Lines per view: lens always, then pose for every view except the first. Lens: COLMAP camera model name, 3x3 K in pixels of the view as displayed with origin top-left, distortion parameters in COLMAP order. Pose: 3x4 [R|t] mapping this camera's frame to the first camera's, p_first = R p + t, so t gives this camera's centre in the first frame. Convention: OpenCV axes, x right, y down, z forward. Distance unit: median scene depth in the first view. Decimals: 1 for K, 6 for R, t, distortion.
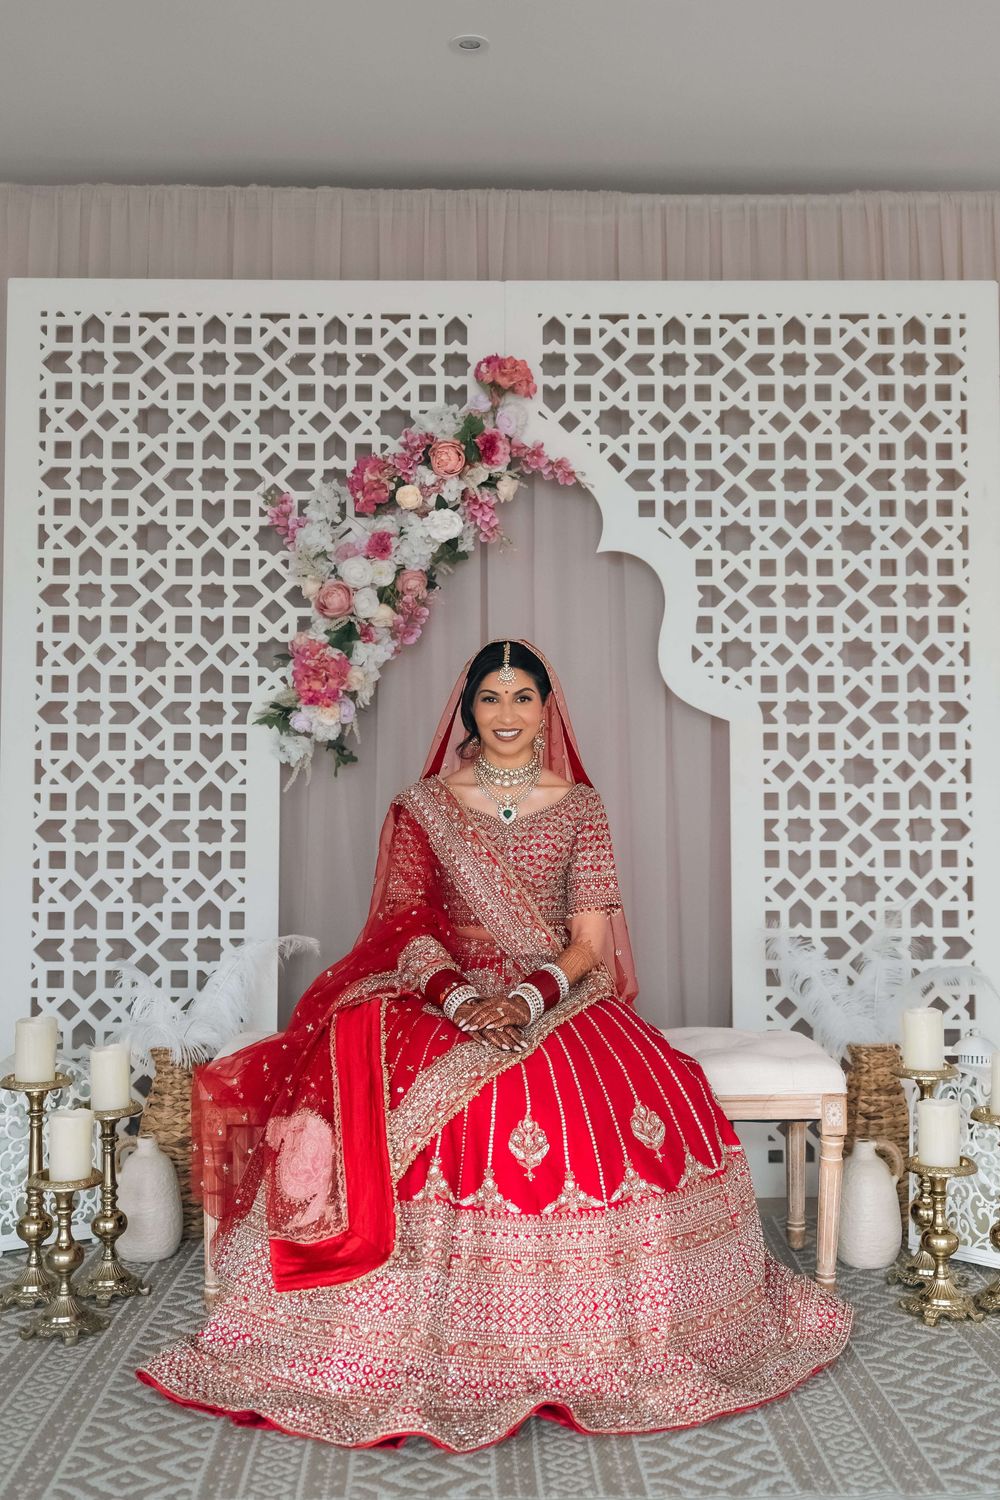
lens RADIAL K [[1511.9, 0, 516.2], [0, 1511.9, 753.4], [0, 0, 1]] dist [0.102954, 0.000000]
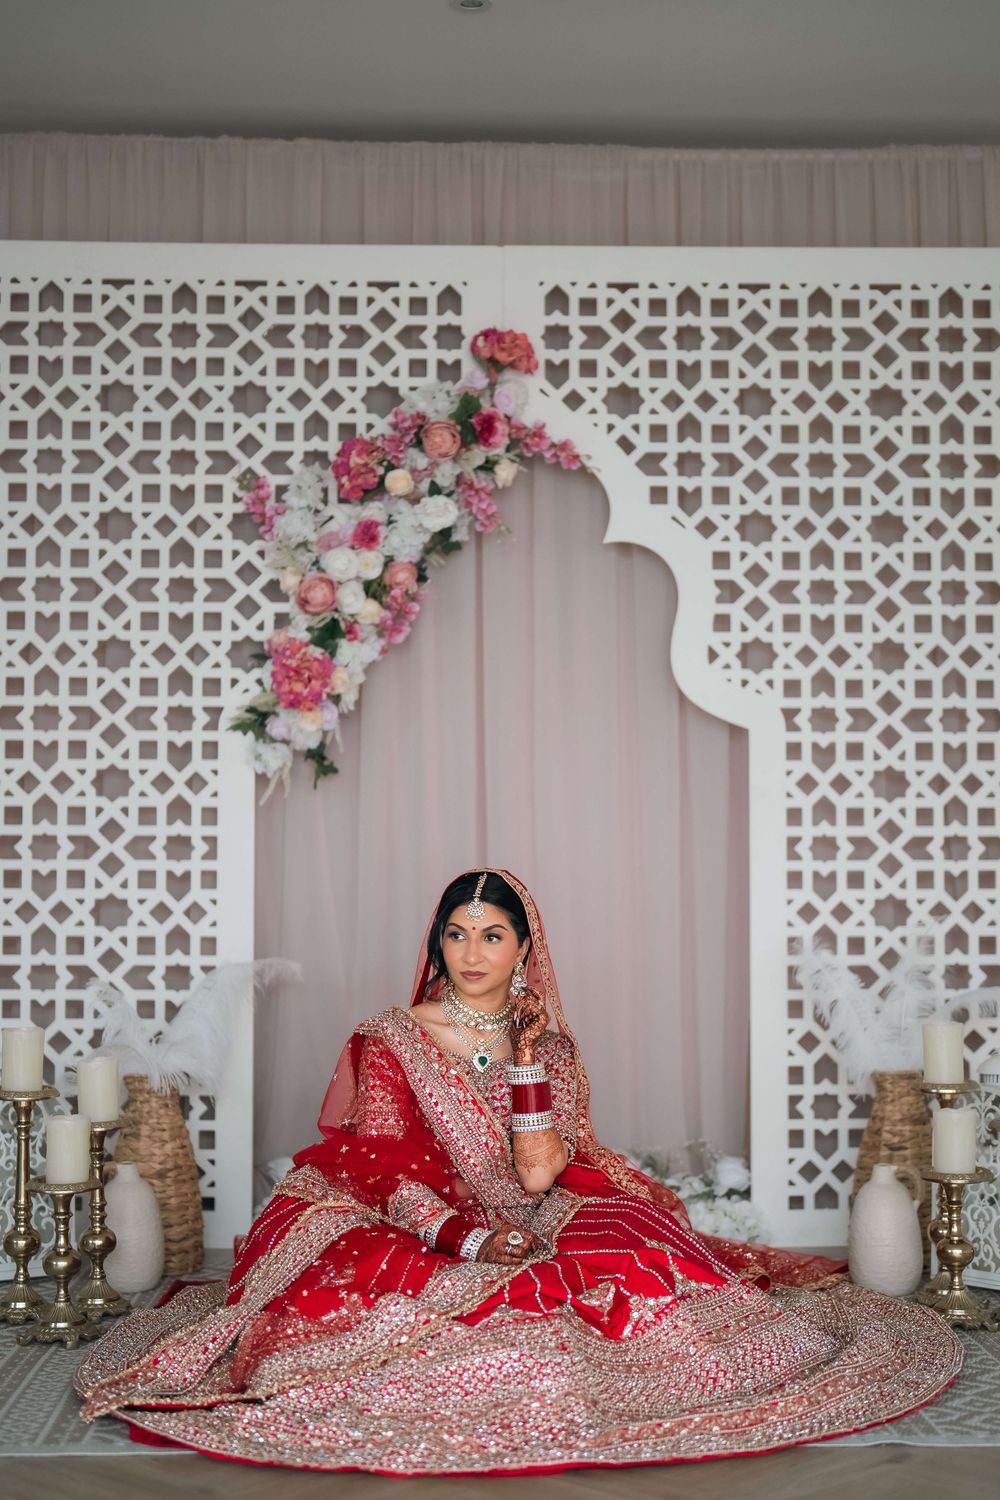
lens RADIAL K [[2001.1, 0, 504.2], [0, 2001.1, 813.9], [0, 0, 1]] dist [0.053822, 0.000000]
pose [[0.999951, 0.002182, 0.009643, -0.017862], [-0.002209, 0.999994, 0.002761, 0.026695], [-0.009637, -0.002782, 0.999950, -0.203197]]
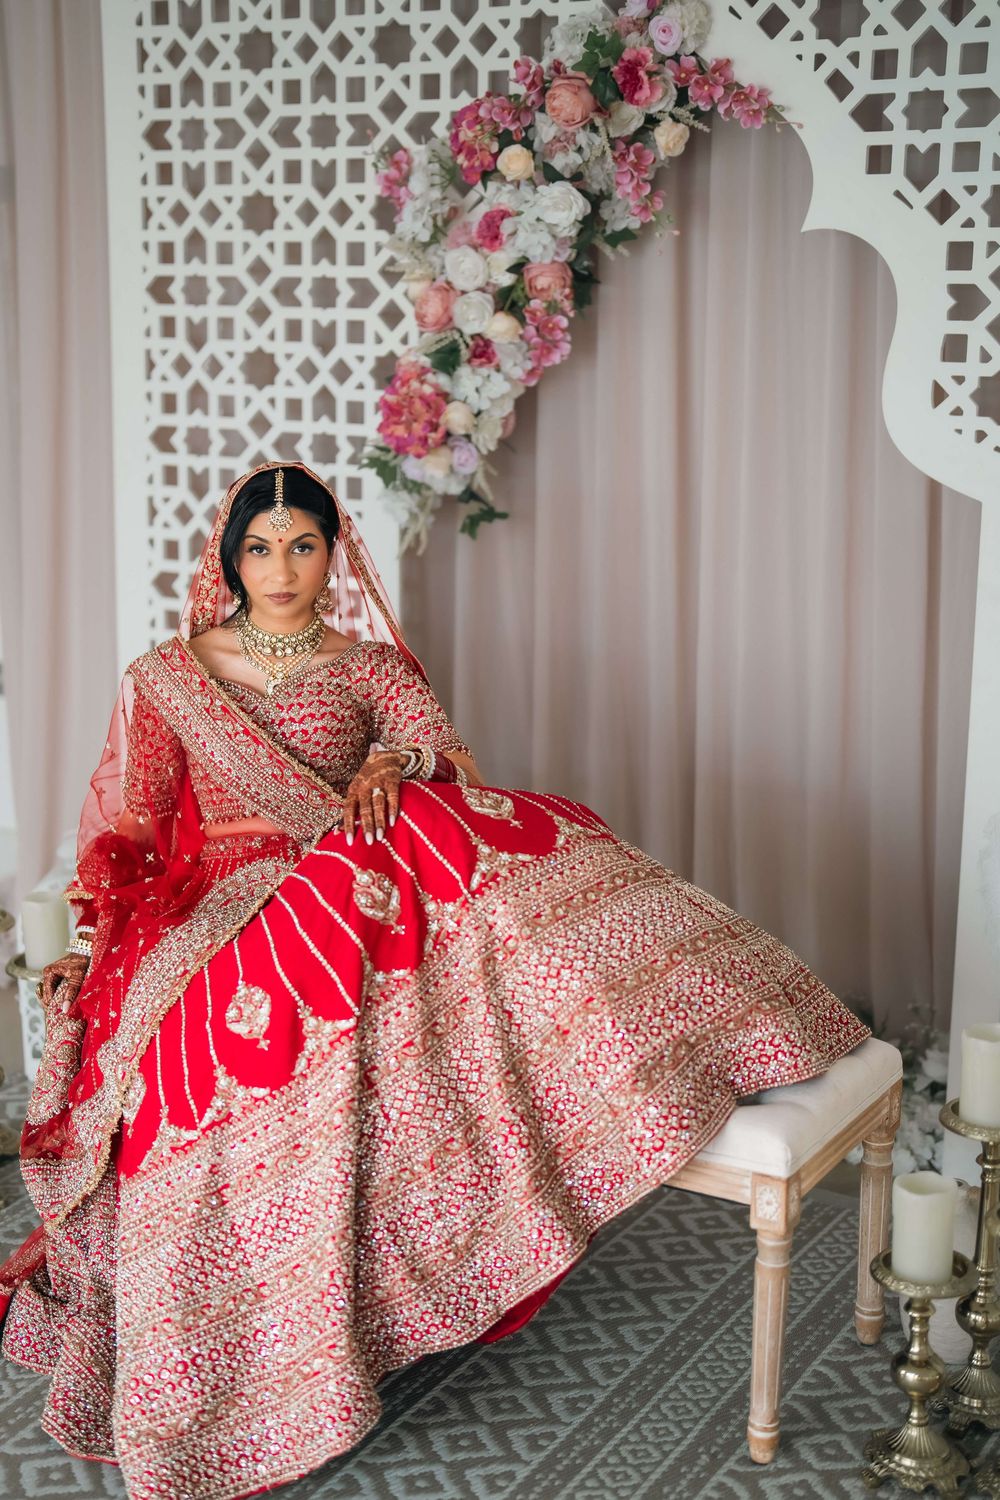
lens RADIAL K [[2001.1, 0, 503.0], [0, 2001.1, 743.4], [0, 0, 1]] dist [0.053822, 0.000000]
pose [[0.861939, 0.124376, -0.491520, 0.398230], [0.002010, 0.968599, 0.248622, -0.135073], [0.507009, -0.215285, 0.834623, 0.160764]]
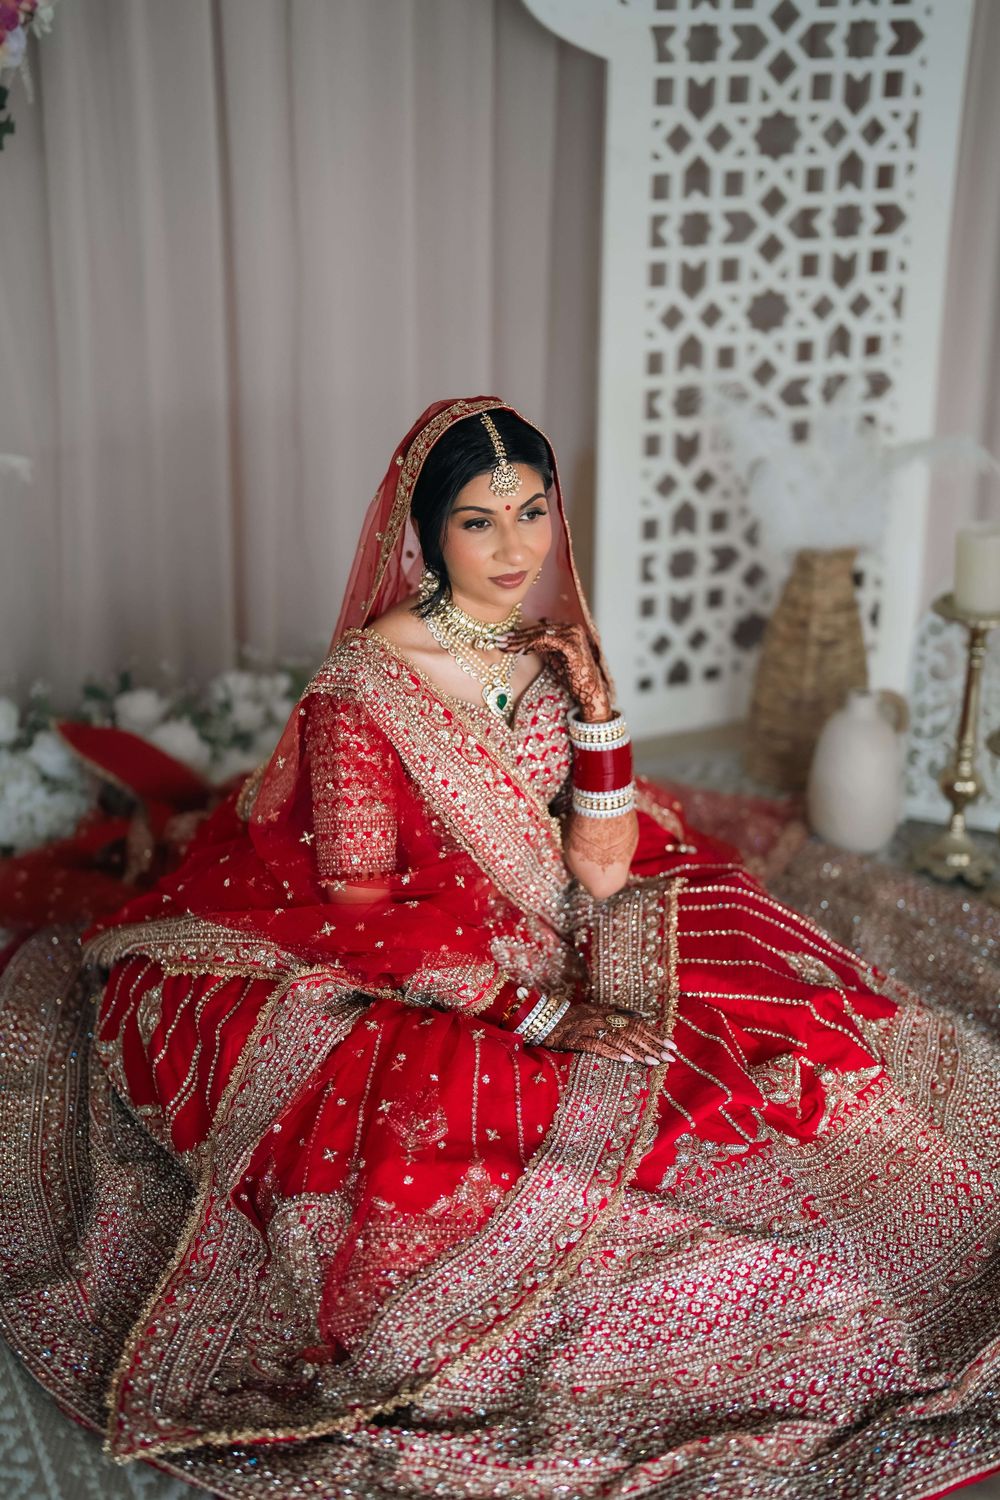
lens RADIAL K [[1914.3, 0, 498.4], [0, 1914.3, 703.8], [0, 0, 1]] dist [0.047867, 0.000000]
pose [[0.921362, -0.131875, 0.365652, -0.234779], [-0.023468, 0.920102, 0.390975, -0.087745], [-0.387997, -0.368810, 0.844652, 0.230720]]
